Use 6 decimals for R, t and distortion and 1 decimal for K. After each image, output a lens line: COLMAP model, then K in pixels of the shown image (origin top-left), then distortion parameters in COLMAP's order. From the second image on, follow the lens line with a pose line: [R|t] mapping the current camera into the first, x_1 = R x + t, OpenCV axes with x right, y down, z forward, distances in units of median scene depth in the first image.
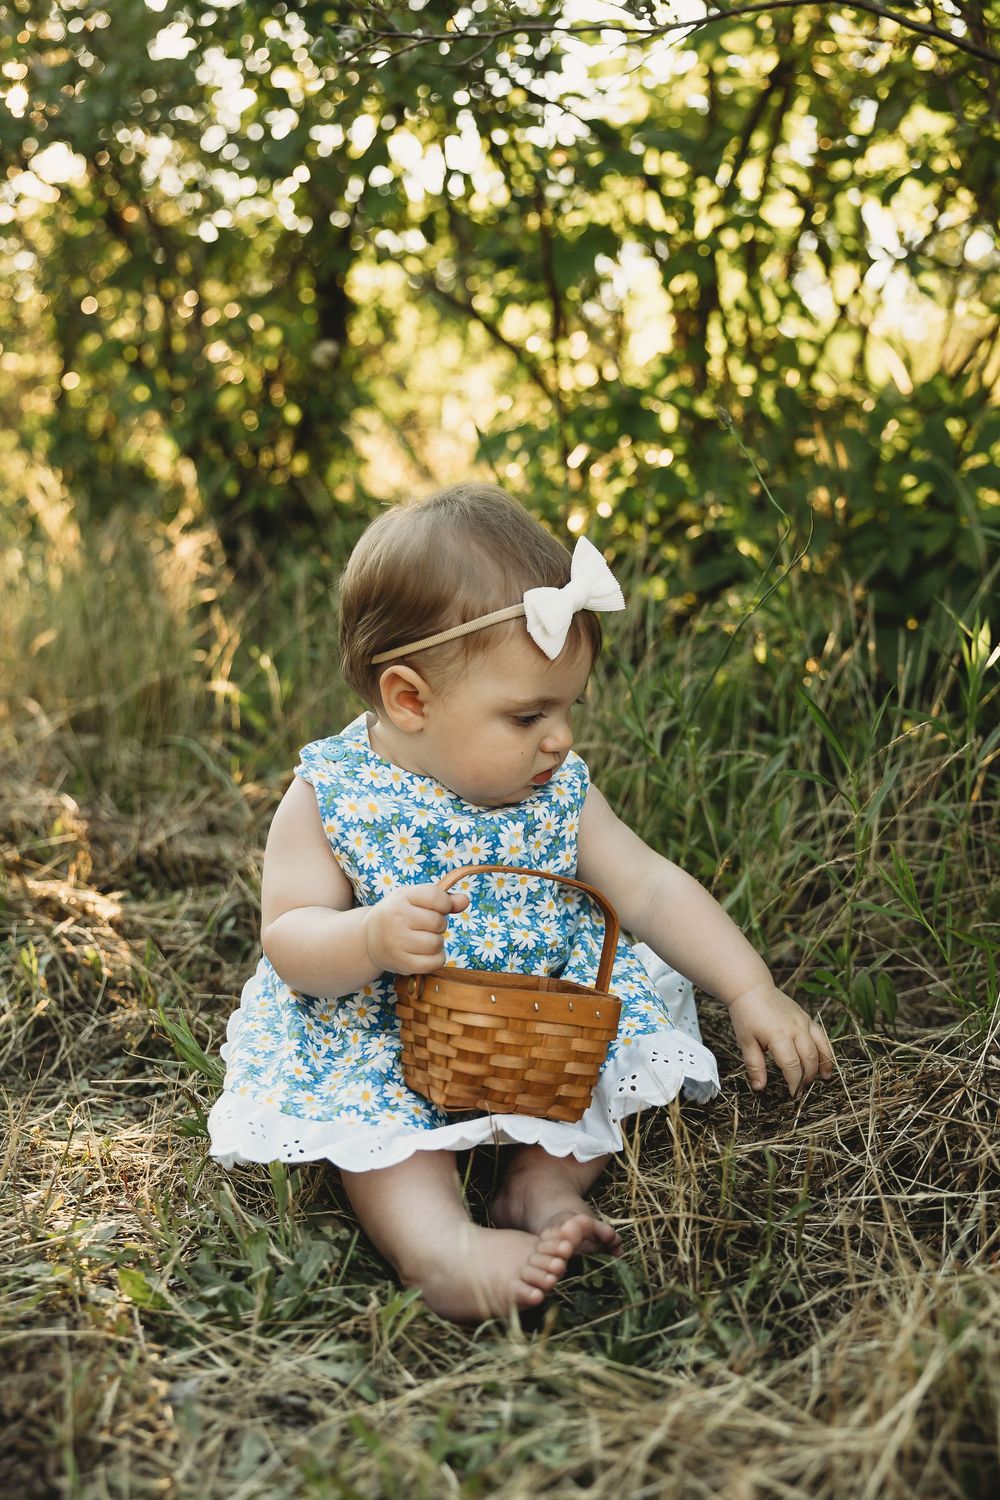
lens RADIAL K [[1796.6, 0, 500.0], [0, 1796.6, 750.0], [0, 0, 1]] dist [-0.067733, -0.014575]
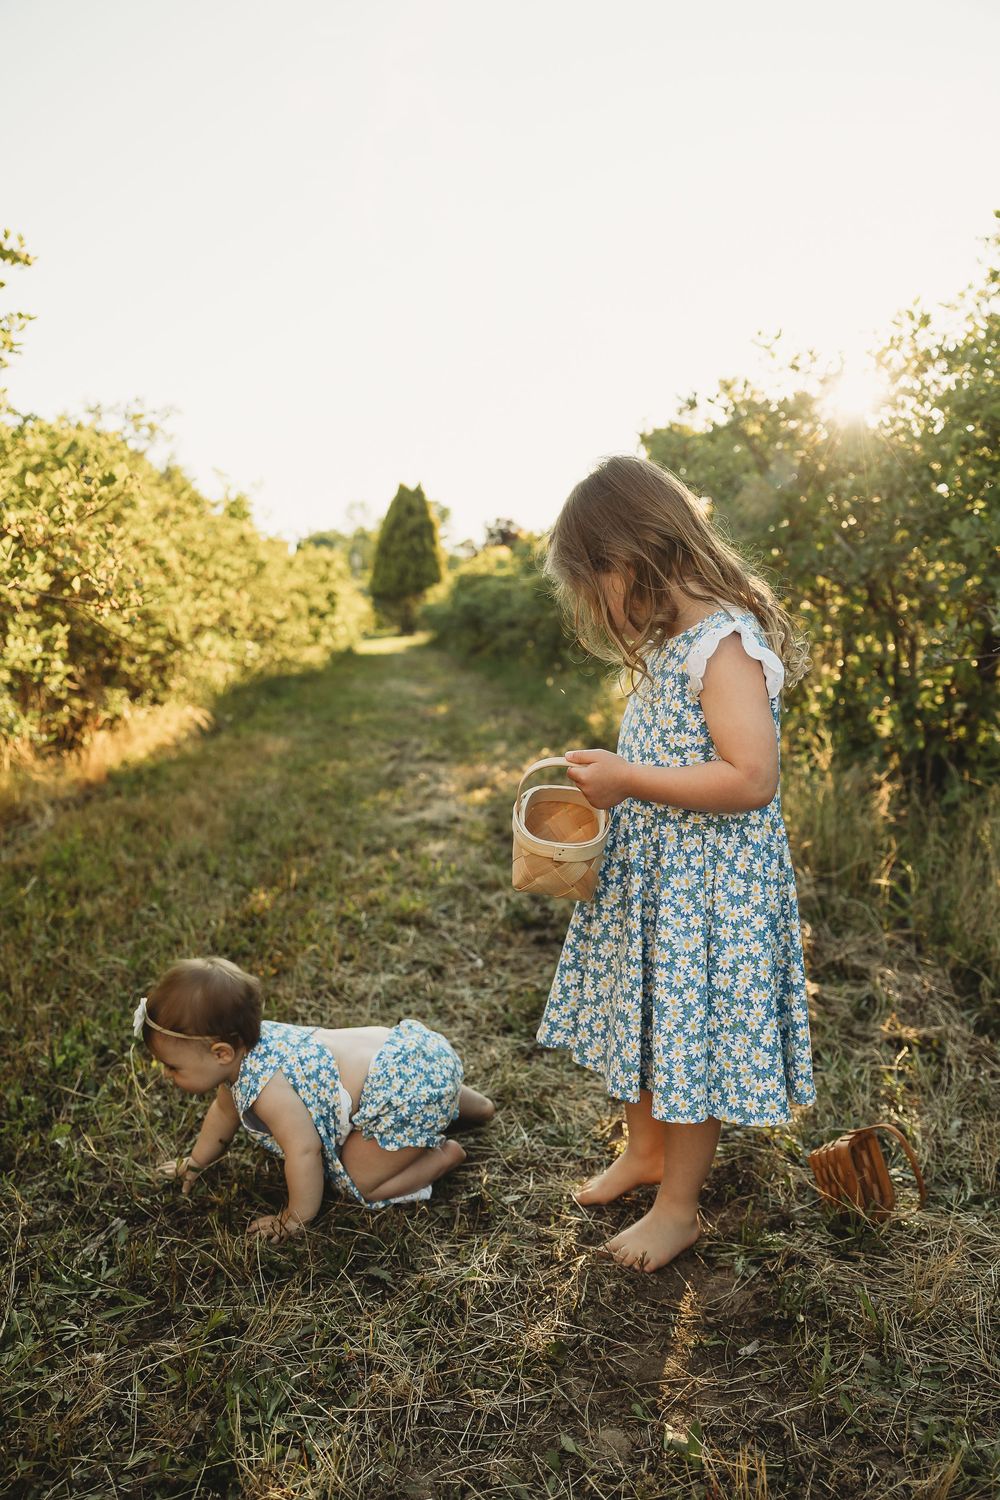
lens RADIAL K [[1176.1, 0, 490.9], [0, 1176.1, 796.2], [0, 0, 1]] dist [-0.003992, 0.009488]
pose [[0.850817, 0.074618, -0.520136, 0.221864], [-0.064284, 0.997212, 0.037904, -0.206024], [0.521514, 0.001187, 0.853242, -0.600729]]
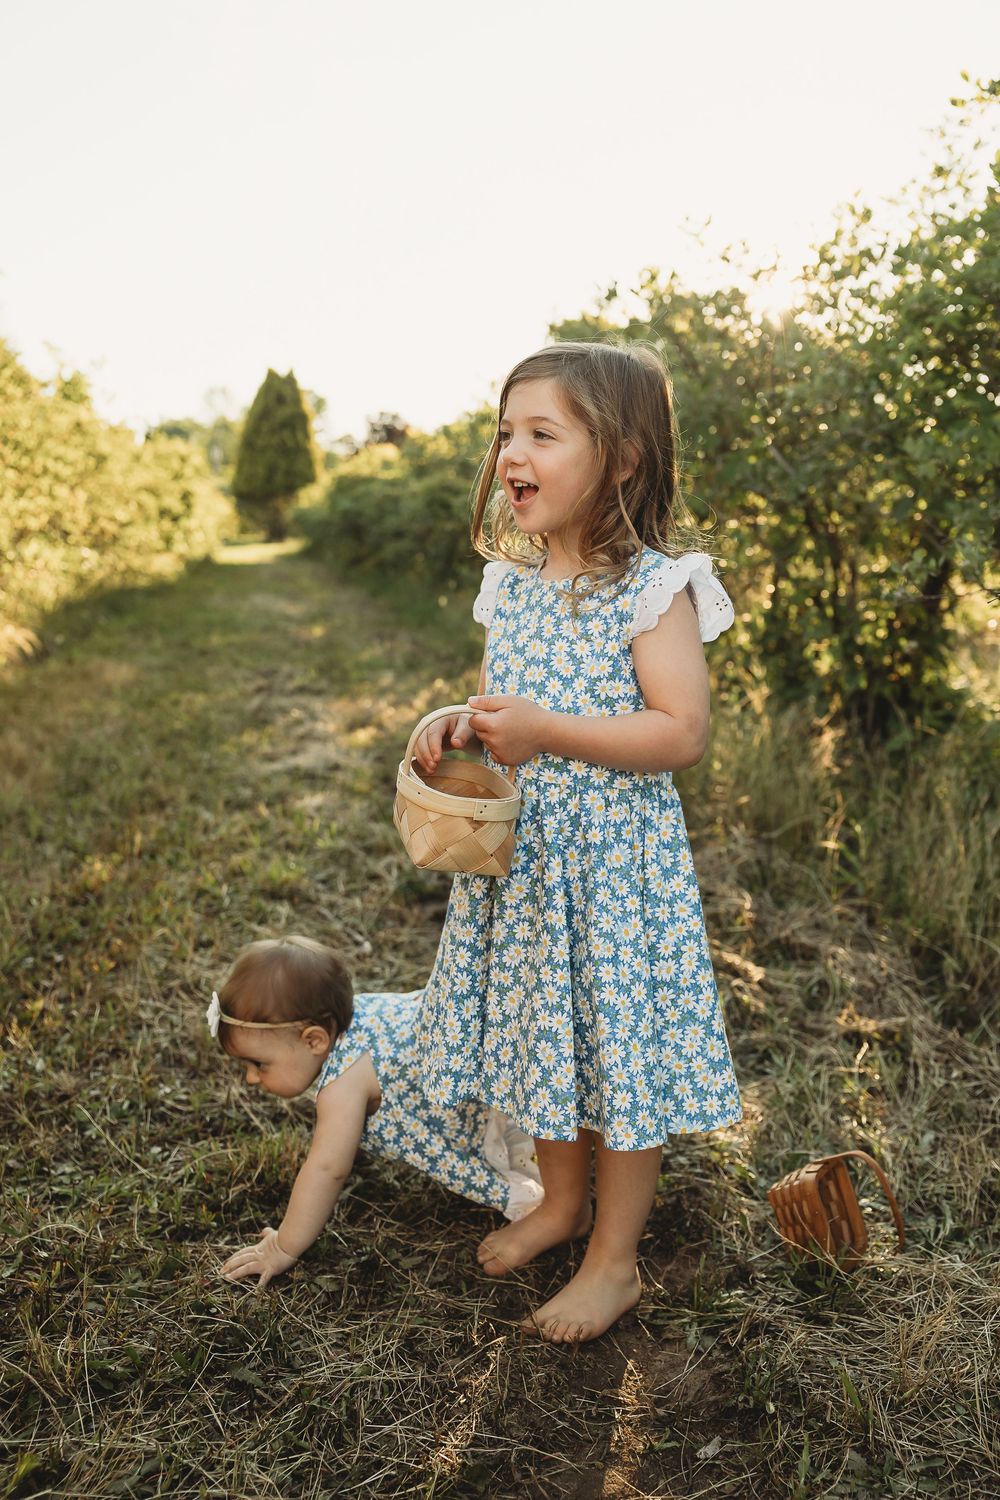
lens RADIAL K [[1315.0, 0, 553.3], [0, 1315.0, 699.9], [0, 0, 1]] dist [0.004184, 0.002426]
pose [[0.914430, 0.070656, -0.398529, 0.156430], [-0.072273, 0.997324, 0.010987, -0.233038], [0.398239, 0.018756, 0.917090, -0.528394]]
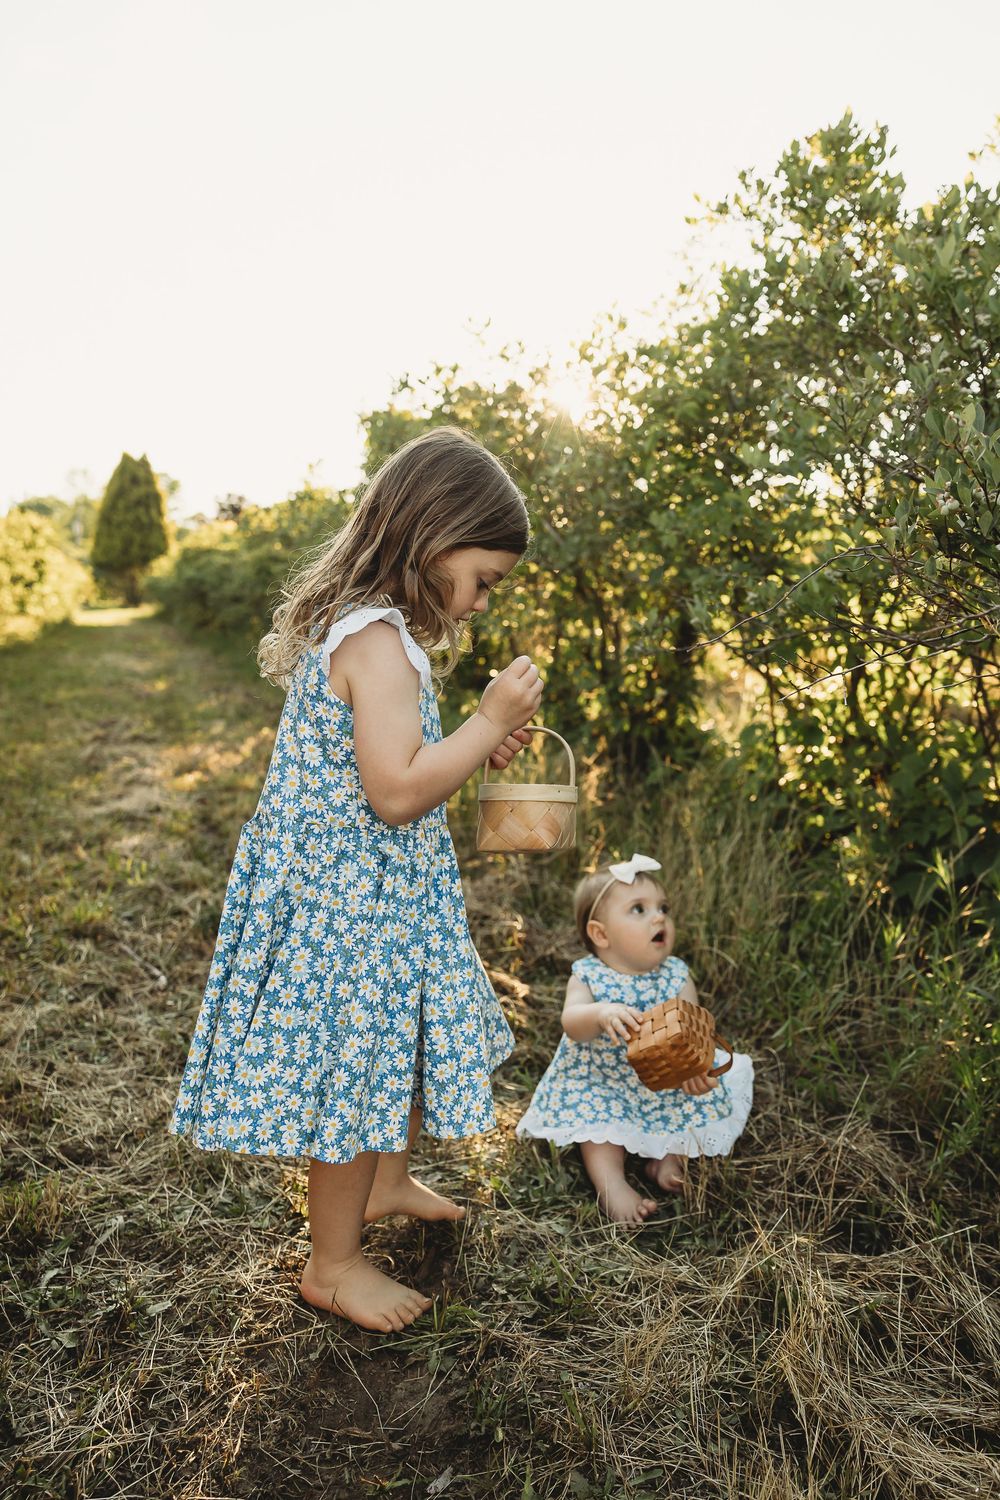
lens RADIAL K [[1092.9, 0, 556.0], [0, 1092.9, 746.4], [0, 0, 1]] dist [0.007791, -0.001045]
pose [[0.963591, 0.057700, -0.261082, 0.178753], [-0.057941, 0.998297, 0.006780, -0.242666], [0.261028, 0.008594, 0.965293, -0.380245]]
